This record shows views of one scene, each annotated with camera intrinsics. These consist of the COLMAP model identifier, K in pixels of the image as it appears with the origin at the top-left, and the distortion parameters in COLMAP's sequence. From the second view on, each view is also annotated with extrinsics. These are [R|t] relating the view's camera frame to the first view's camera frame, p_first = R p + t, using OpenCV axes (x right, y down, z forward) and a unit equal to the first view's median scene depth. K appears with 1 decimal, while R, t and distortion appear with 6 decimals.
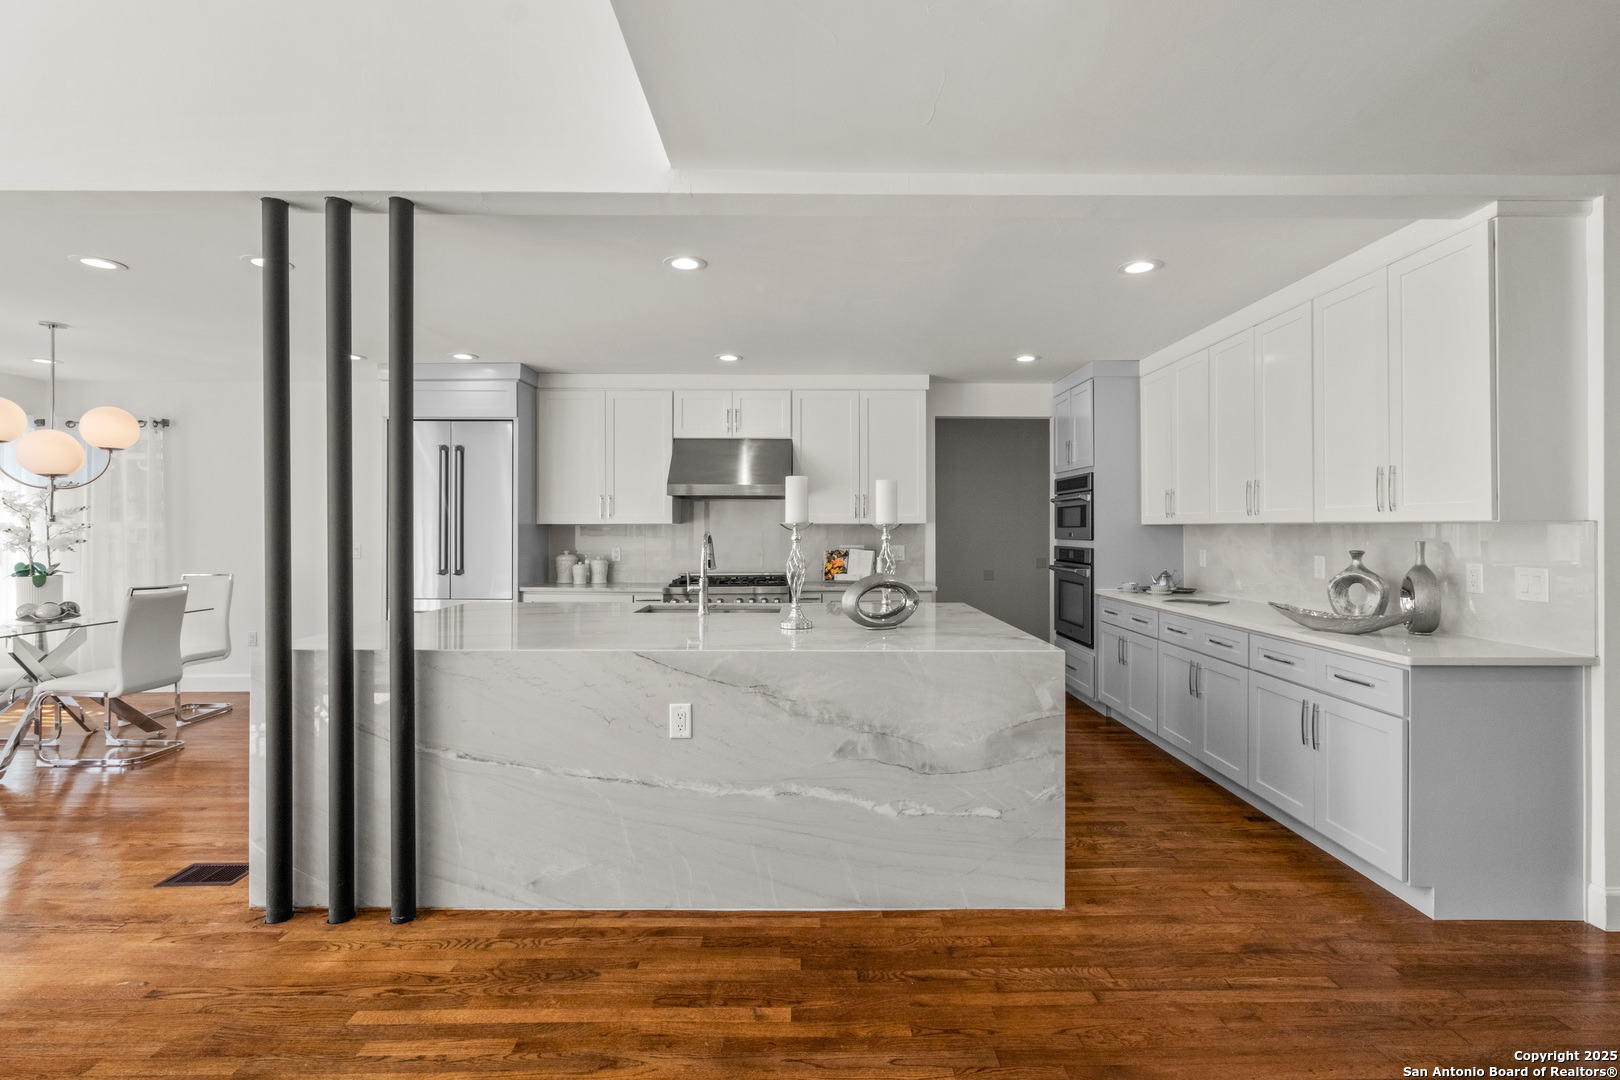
lens RADIAL K [[744.4, 0, 804.3], [0, 744.4, 534.0], [0, 0, 1]] dist [-0.000070, 0.001116]
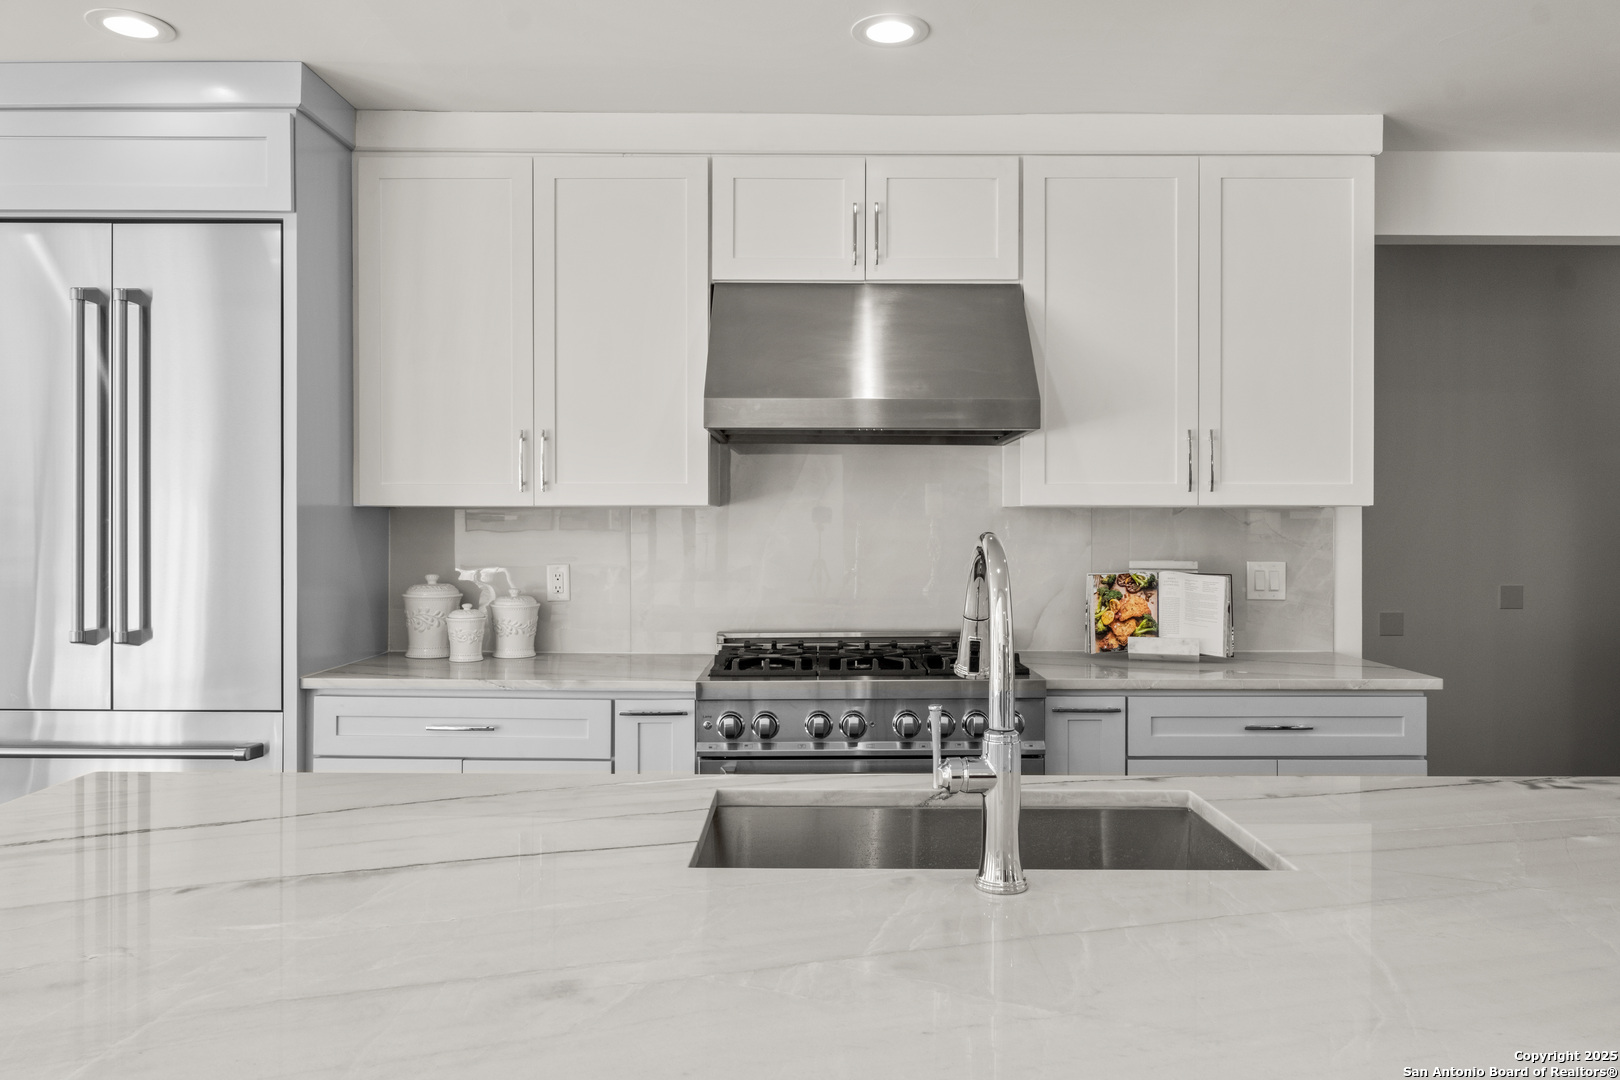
lens RADIAL K [[1129.7, 0, 803.1], [0, 1129.7, 533.5], [0, 0, 1]] dist [0.012035, 0.001648]
pose [[0.999988, 0.001700, 0.004687, -0.138144], [-0.001745, 0.999953, 0.009563, -0.005384], [-0.004671, -0.009572, 0.999943, 0.440058]]
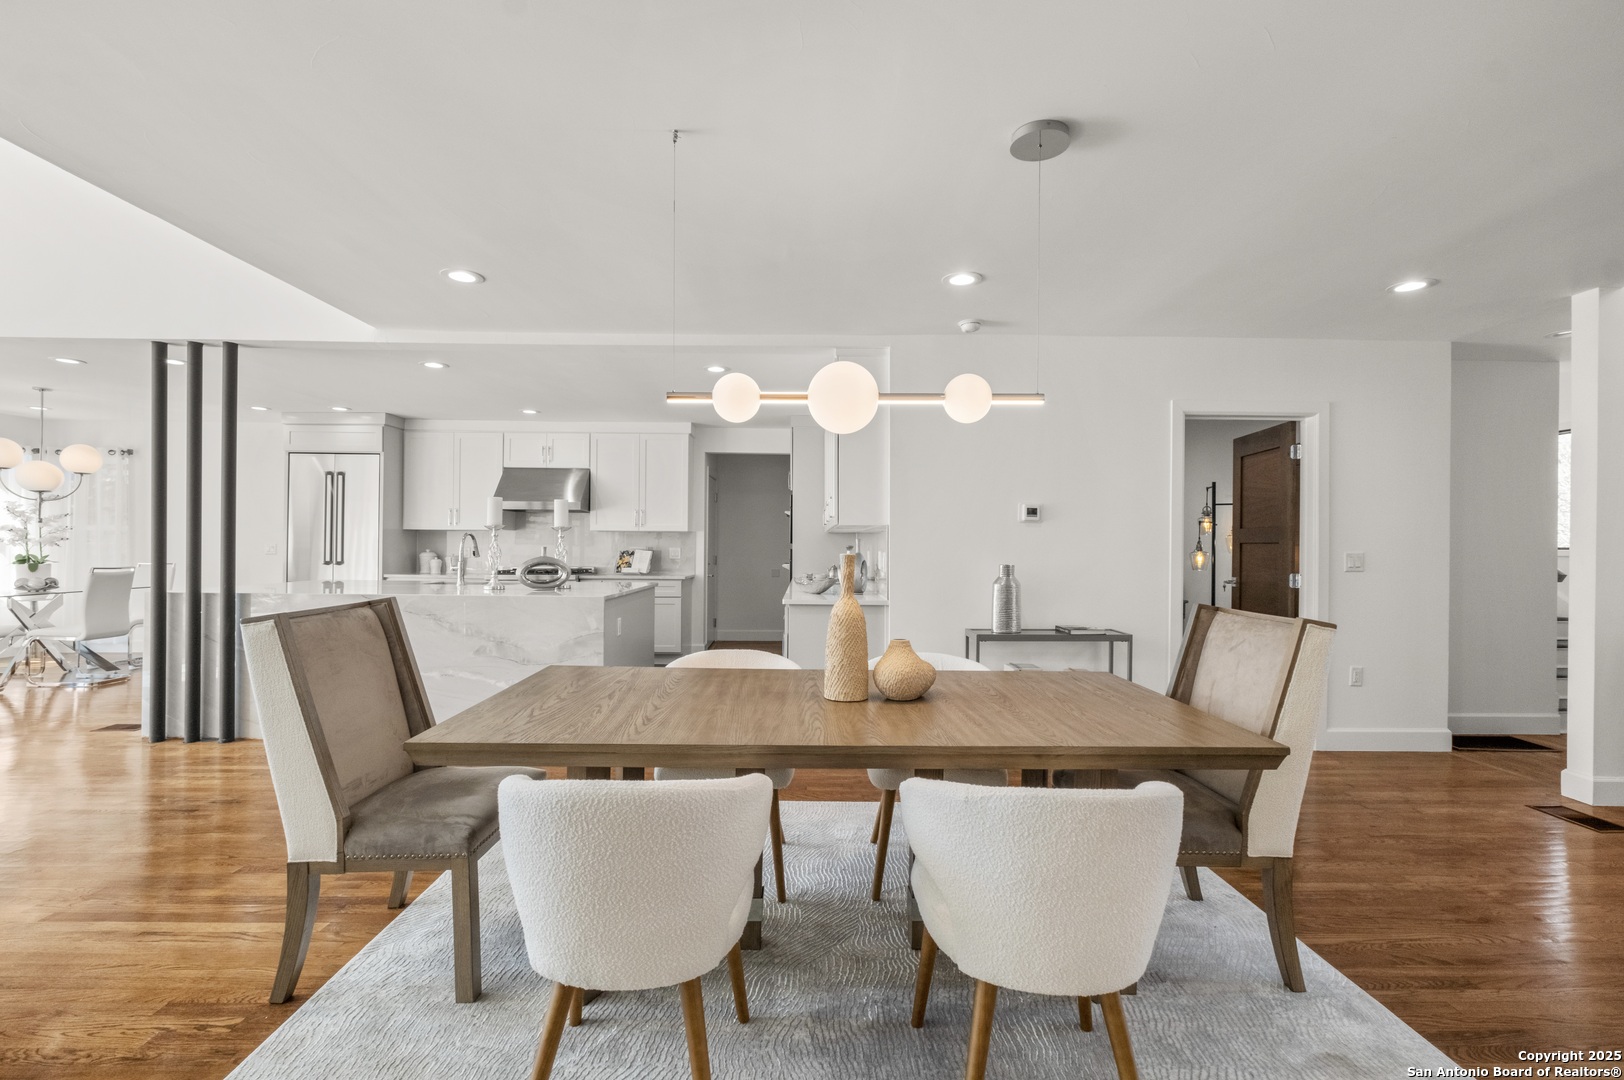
lens RADIAL K [[746.2, 0, 828.9], [0, 746.2, 545.9], [0, 0, 1]] dist [-0.000070, 0.001116]
pose [[0.999927, 0.008076, 0.008958, 0.432510], [-0.008013, 0.999943, -0.007020, 0.021717], [-0.009015, 0.006947, 0.999935, -0.395104]]
